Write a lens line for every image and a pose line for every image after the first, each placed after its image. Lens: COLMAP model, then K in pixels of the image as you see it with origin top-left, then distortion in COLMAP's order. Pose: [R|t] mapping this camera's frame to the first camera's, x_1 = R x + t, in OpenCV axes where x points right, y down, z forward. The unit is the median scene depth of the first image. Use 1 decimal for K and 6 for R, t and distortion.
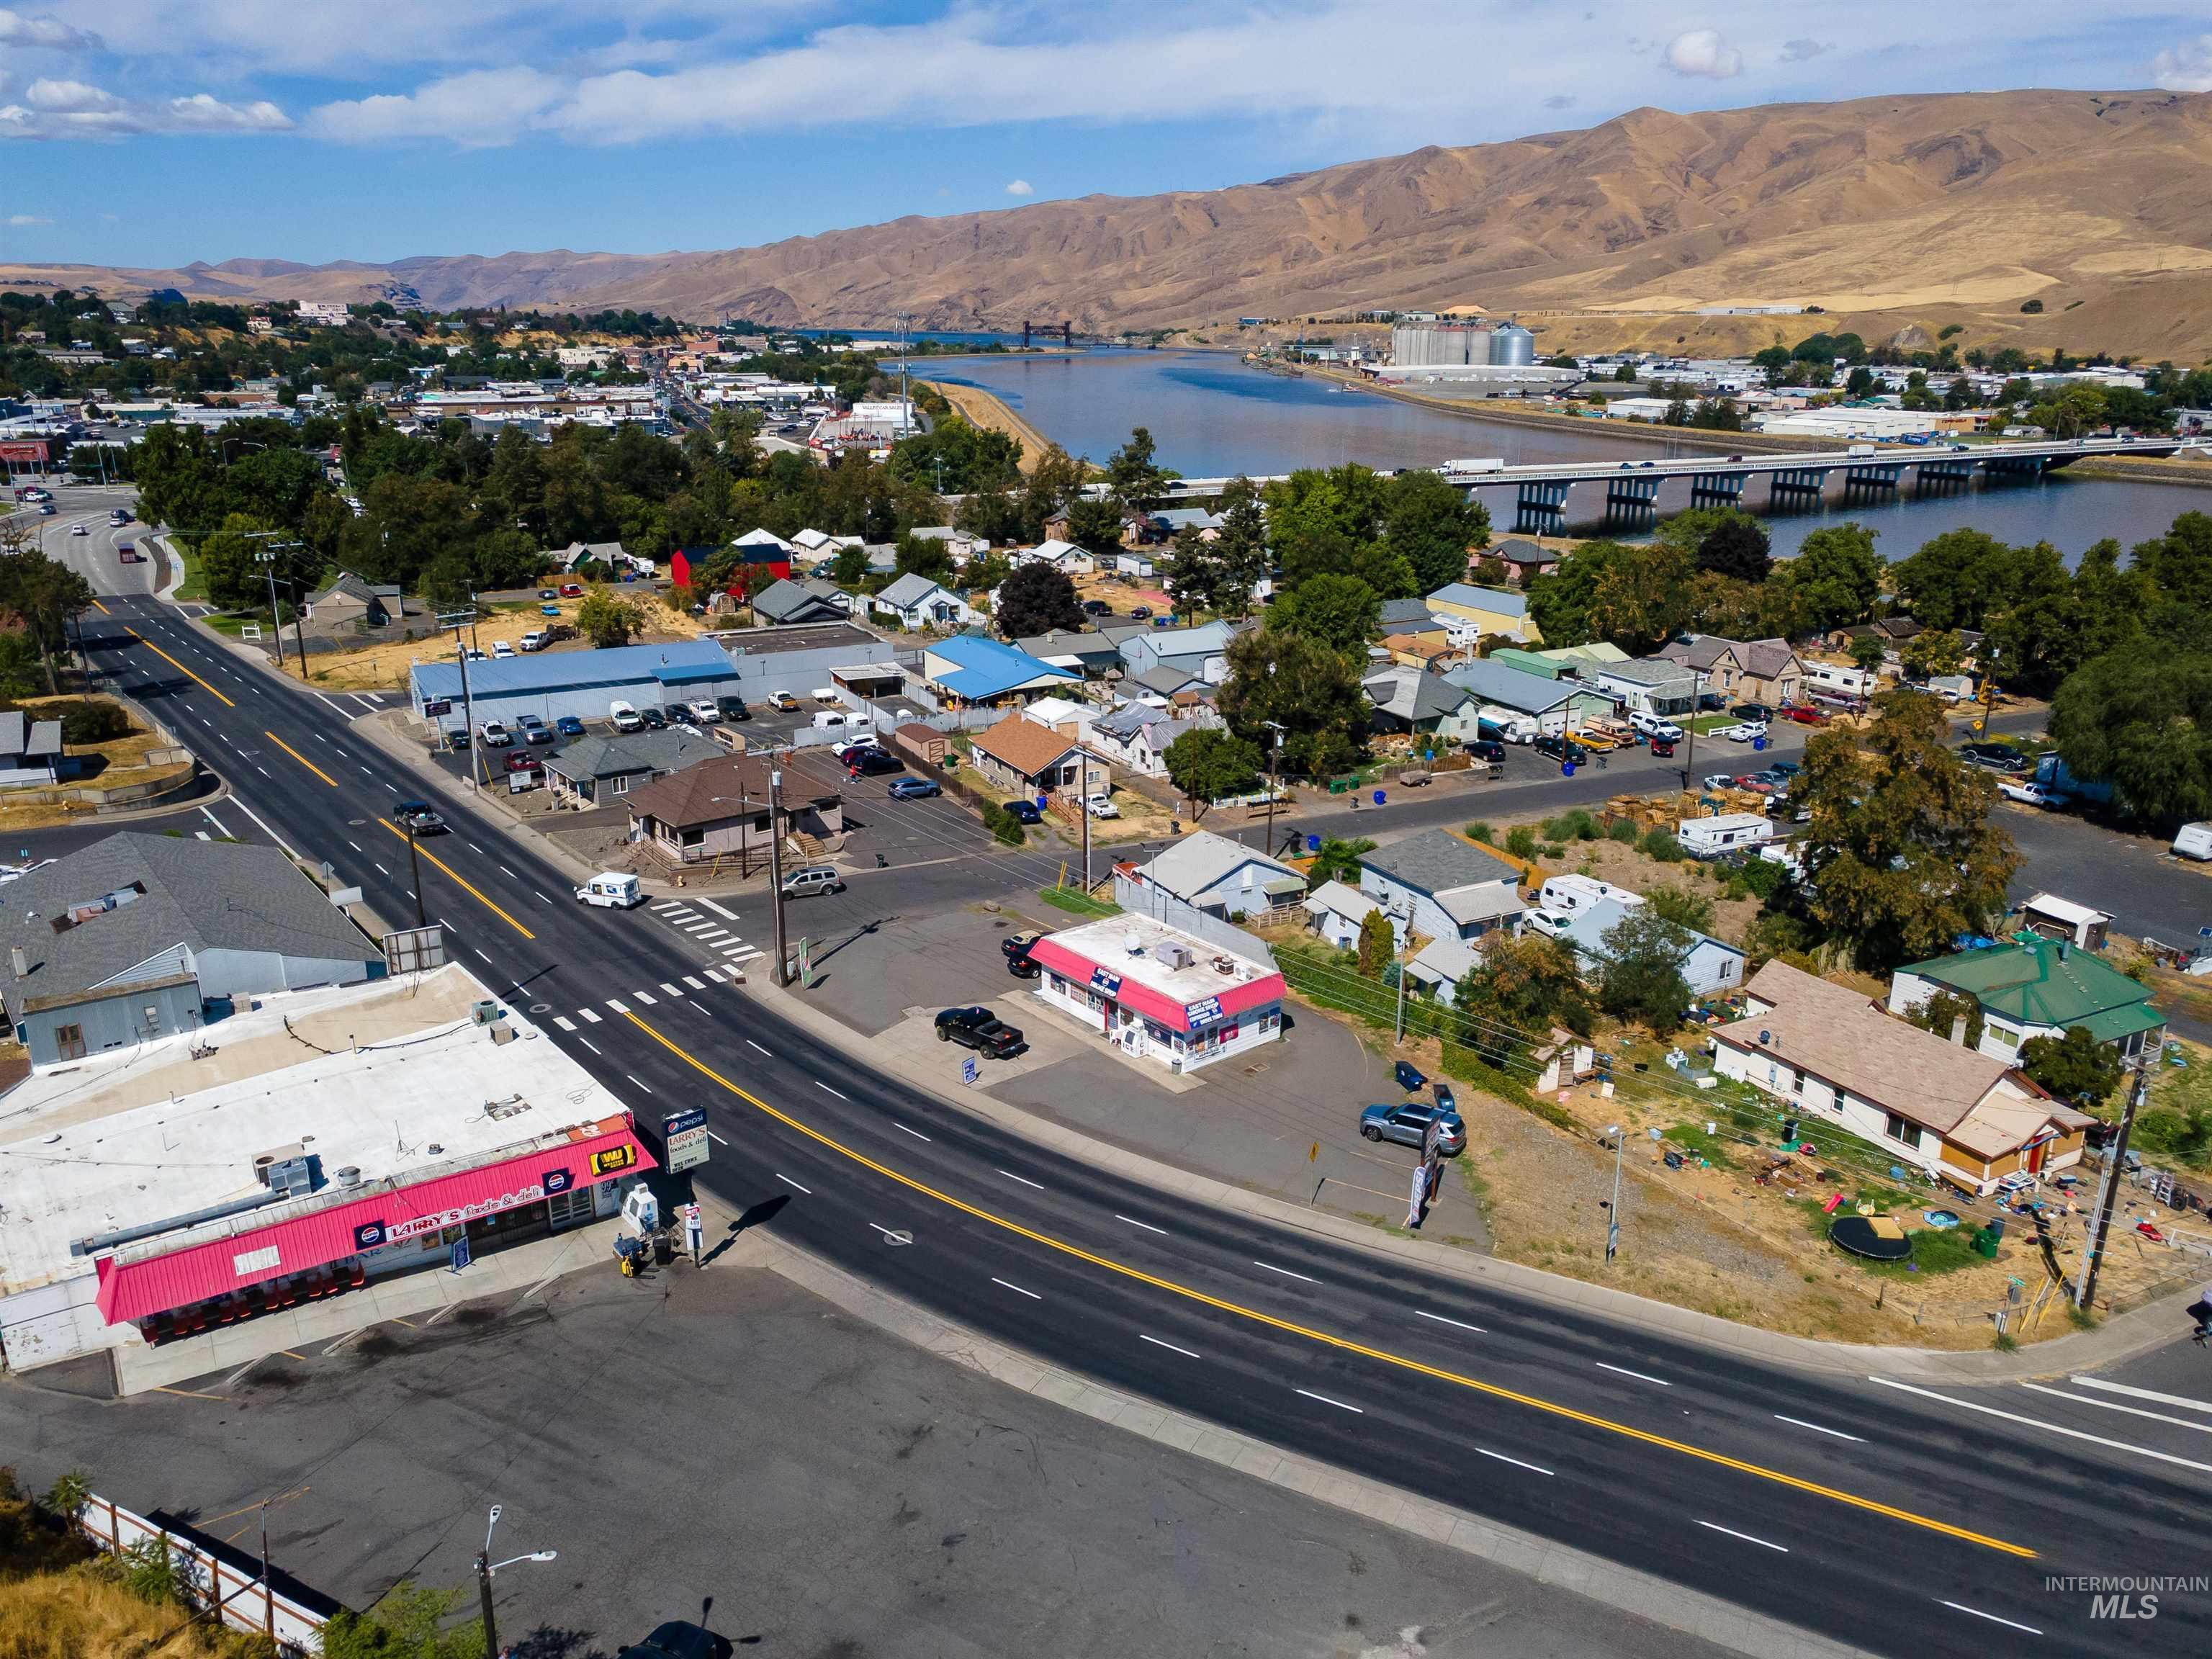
lens RADIAL K [[1610.8, 0, 1103.1], [0, 1610.8, 824.6], [0, 0, 1]] dist [0.020344, 0.046515]
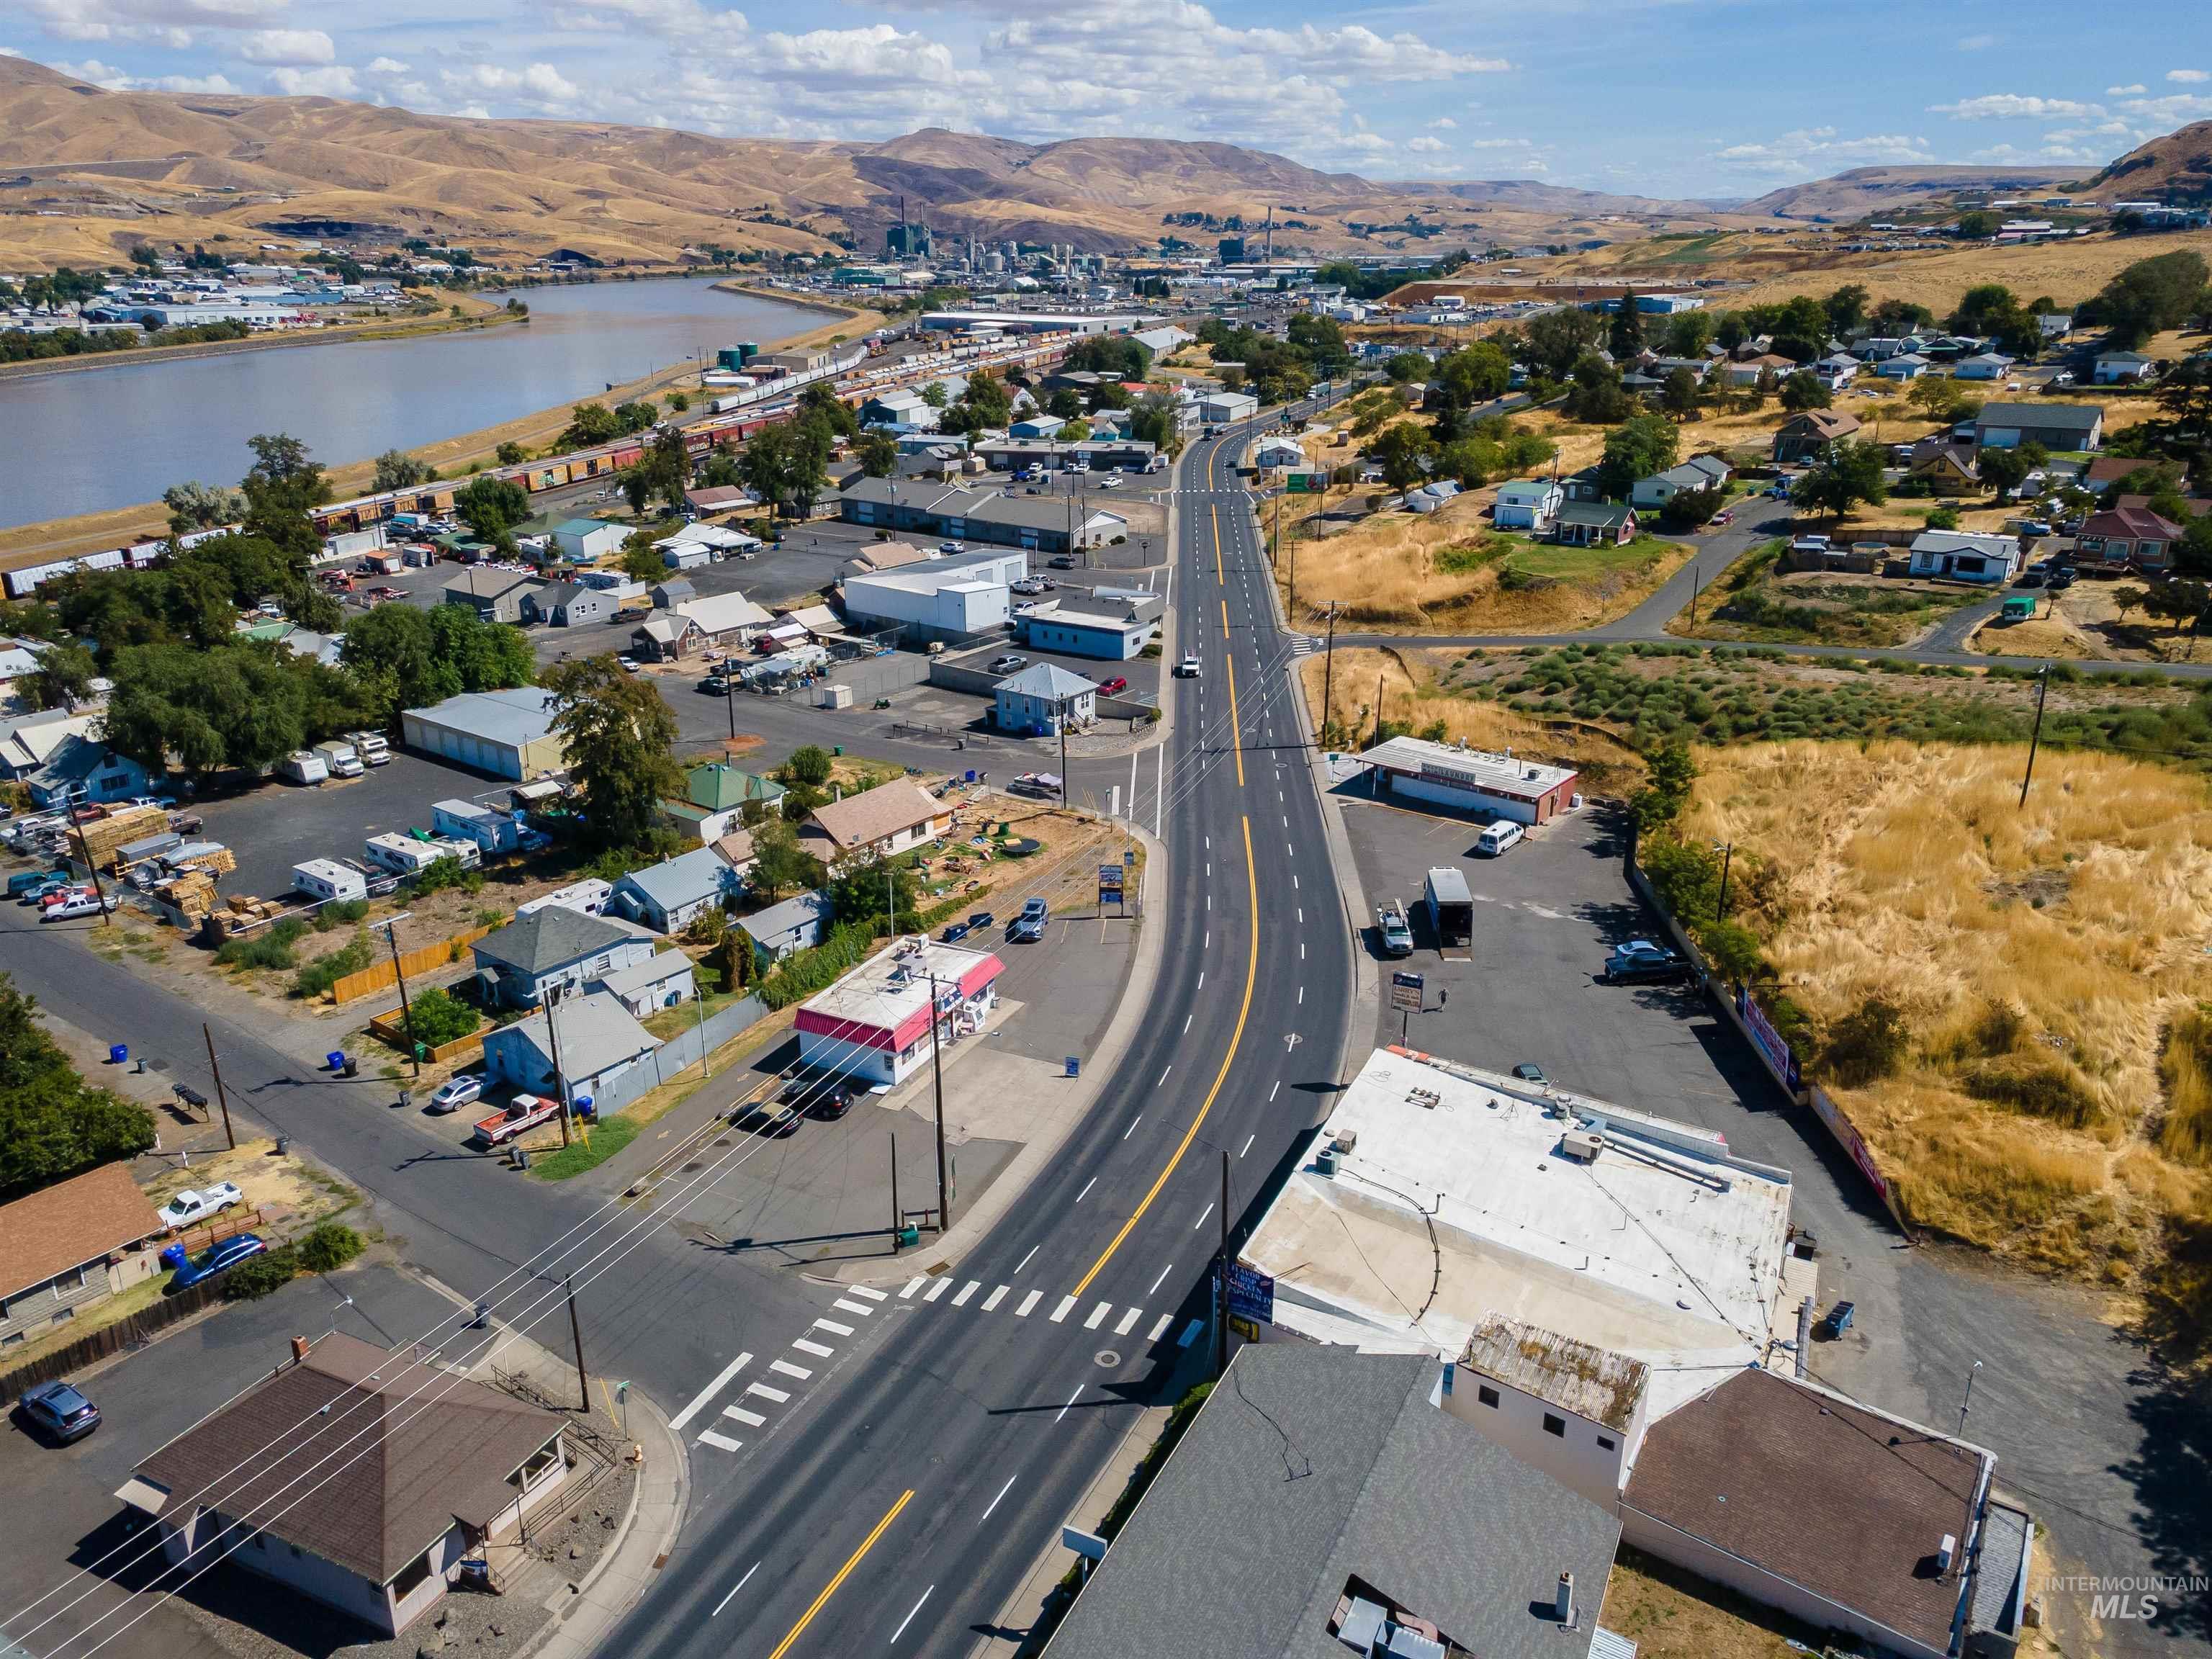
lens RADIAL K [[1610.8, 0, 1103.1], [0, 1610.8, 824.6], [0, 0, 1]] dist [0.020344, 0.046515]
pose [[-0.418907, -0.315811, 0.851340, -0.659808], [0.273283, 0.850251, 0.449877, -0.334635], [-0.865929, 0.421114, -0.269870, 0.761453]]
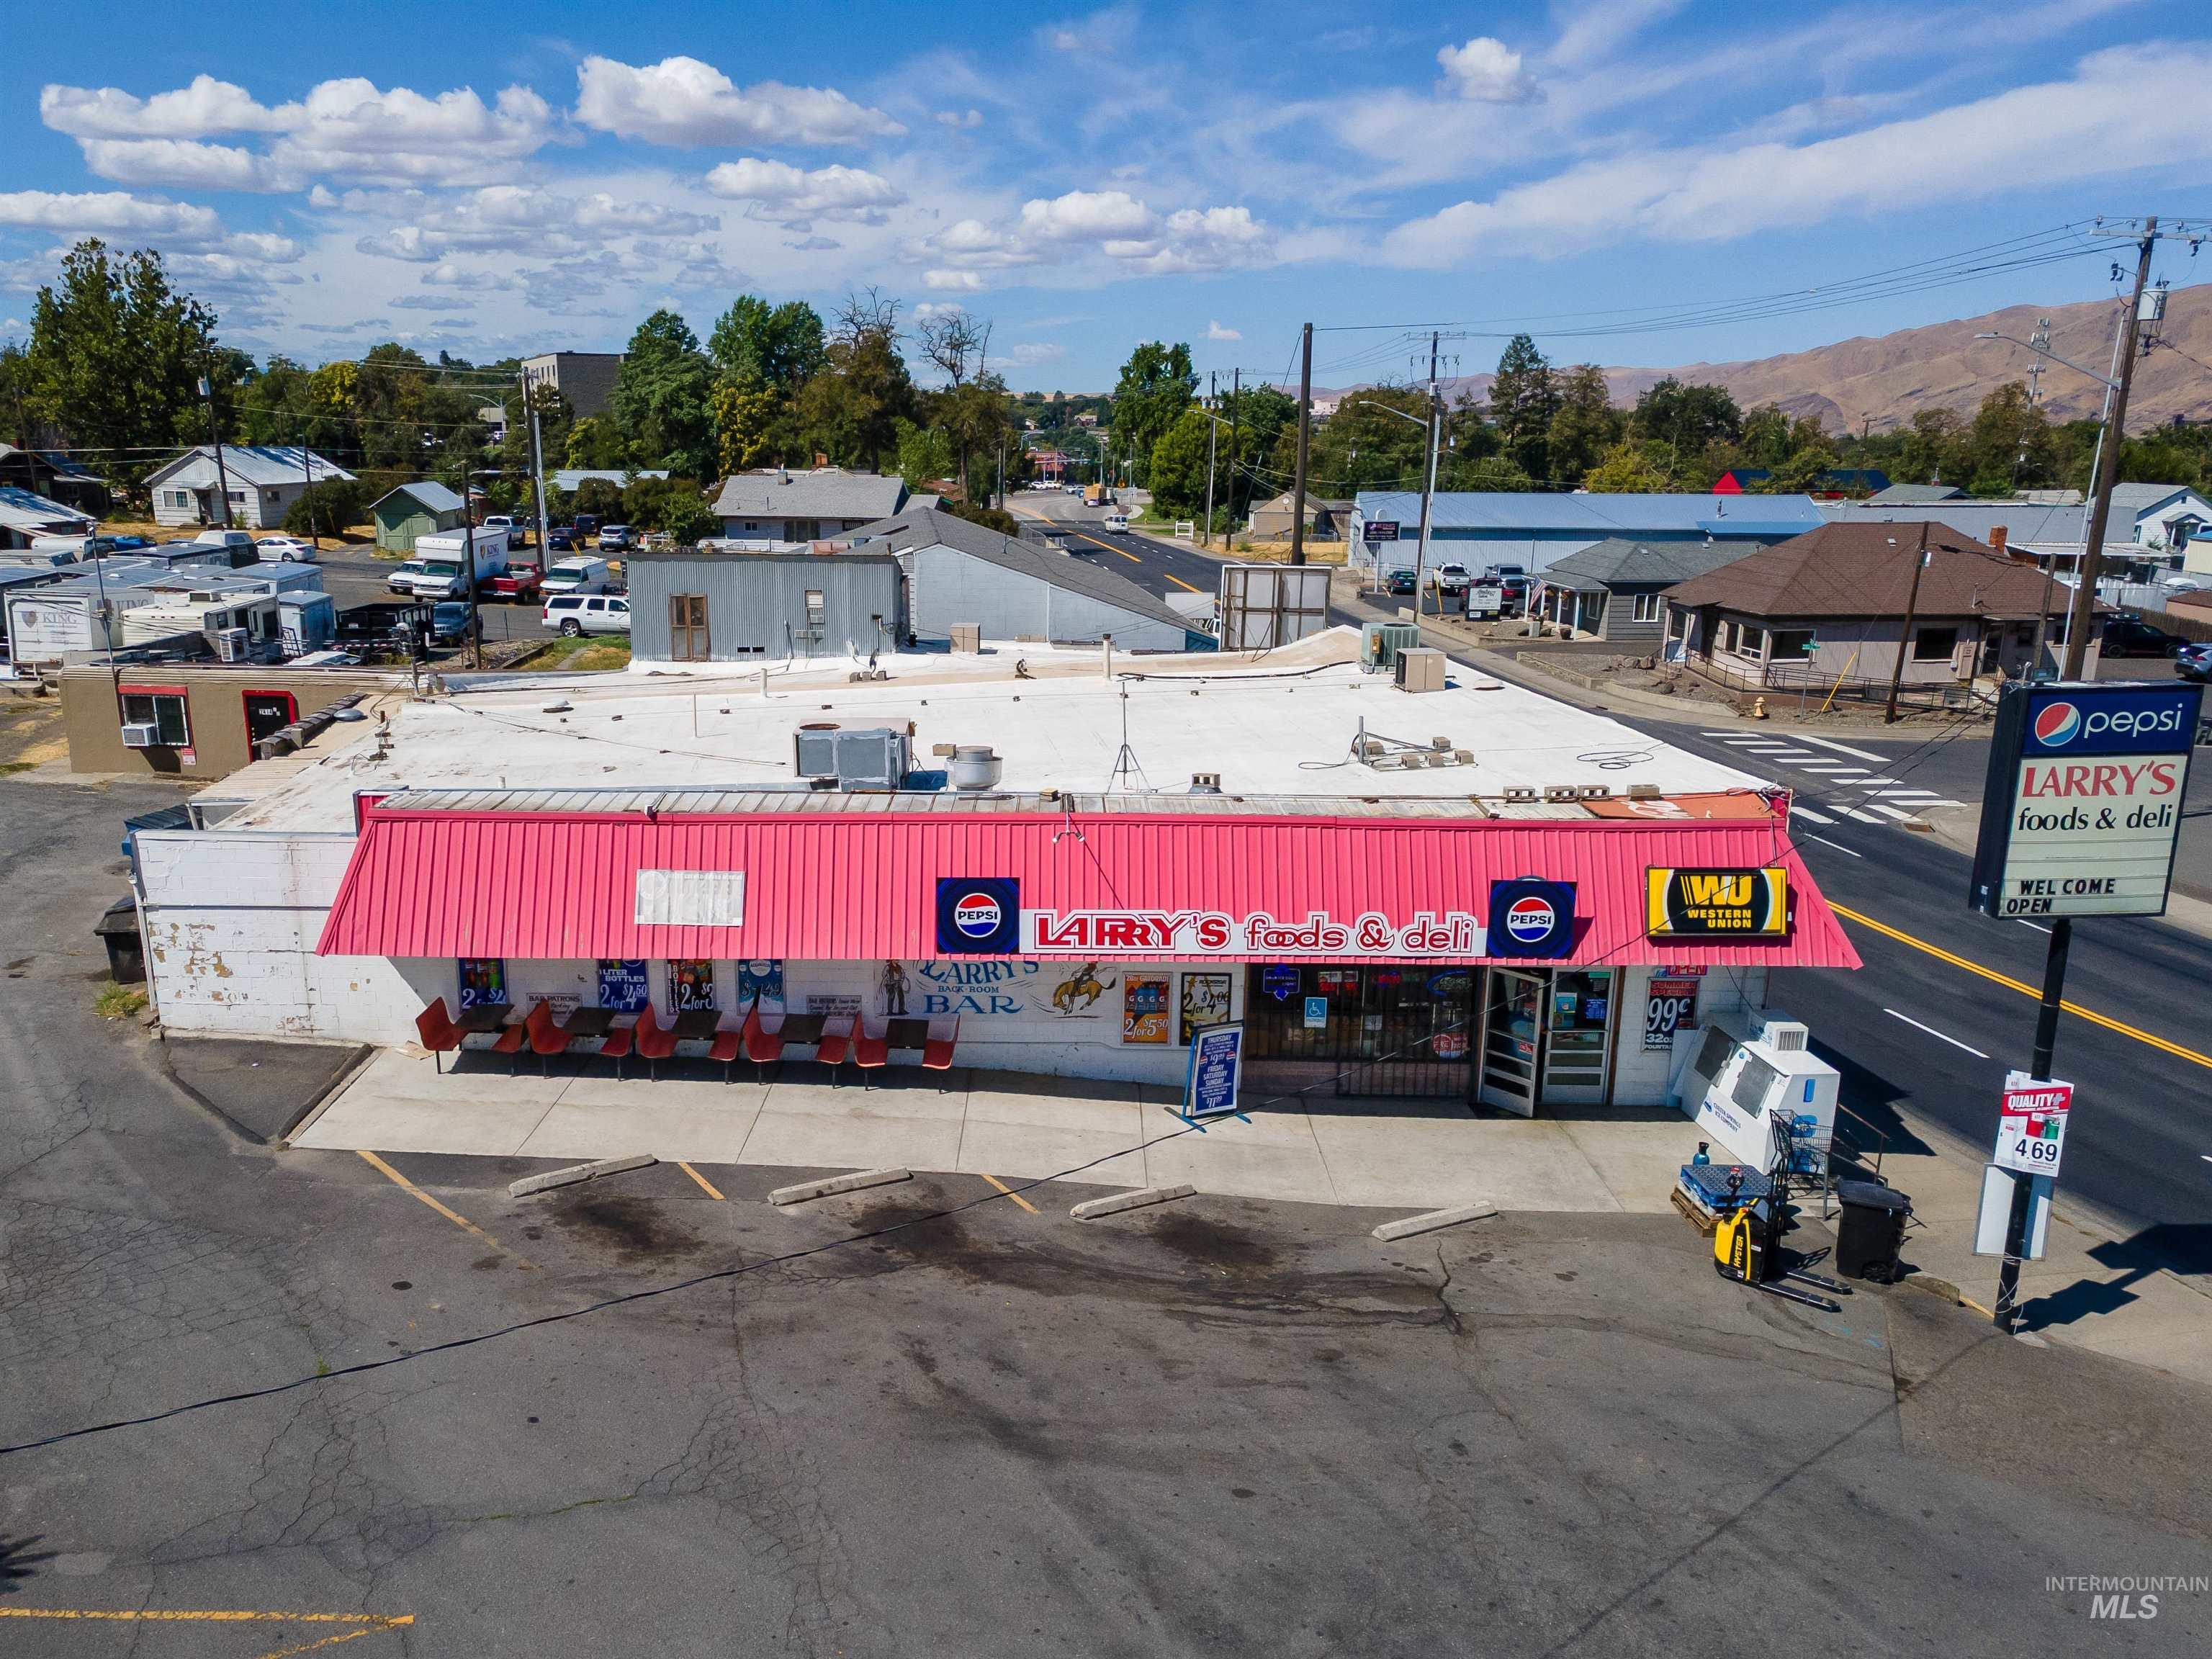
lens RADIAL K [[1735.9, 0, 1008.7], [0, 1735.9, 908.4], [0, 0, 1]] dist [0.038578, -0.002733]
pose [[0.821822, 0.153681, -0.548626, -0.116648], [-0.176266, 0.984273, 0.011673, 0.113973], [0.541792, 0.087111, 0.835986, 0.327853]]
